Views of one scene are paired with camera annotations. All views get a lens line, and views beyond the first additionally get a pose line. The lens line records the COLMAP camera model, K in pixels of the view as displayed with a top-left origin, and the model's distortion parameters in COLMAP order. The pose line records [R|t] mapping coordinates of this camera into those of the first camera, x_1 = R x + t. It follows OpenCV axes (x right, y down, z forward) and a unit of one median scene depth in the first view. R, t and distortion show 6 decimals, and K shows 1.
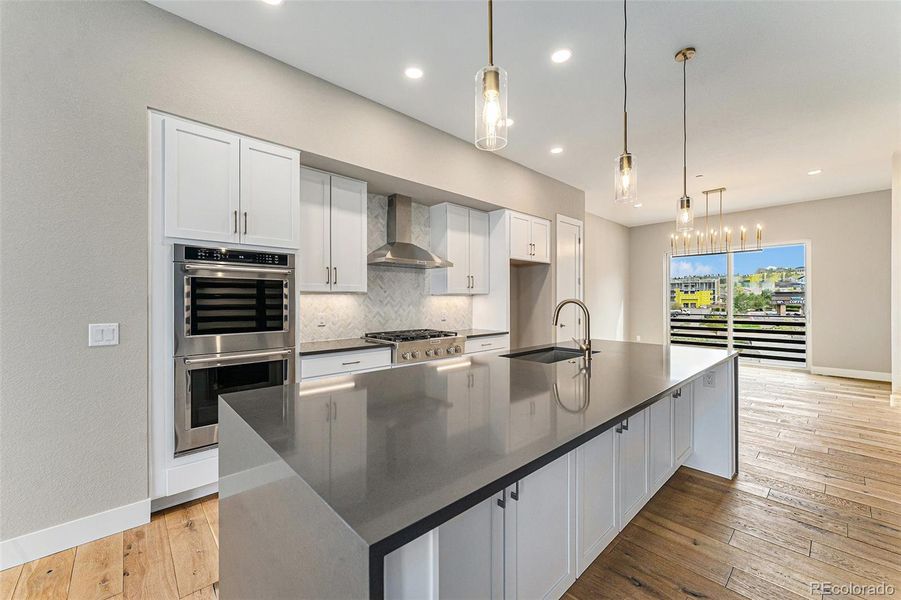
lens RADIAL K [[360.7, 0, 454.7], [0, 360.7, 298.8], [0, 0, 1]] dist [-0.001432, -0.001176]
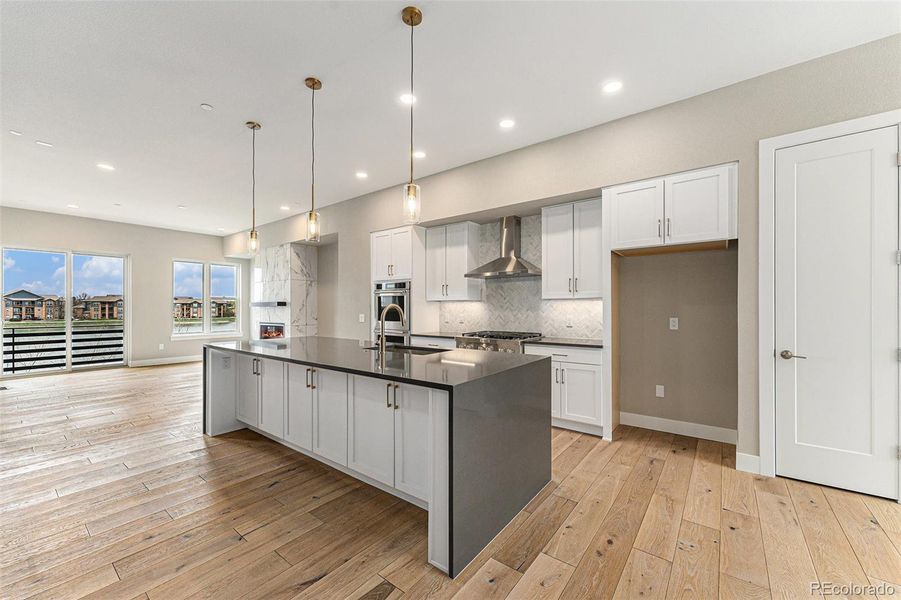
lens RADIAL K [[360.7, 0, 456.7], [0, 360.7, 307.7], [0, 0, 1]] dist [-0.001432, -0.001176]
pose [[0.166873, -0.000742, -0.985978, 0.875174], [0.005863, 0.999983, 0.000240, 0.008465], [0.985961, -0.005821, 0.166875, 0.563425]]
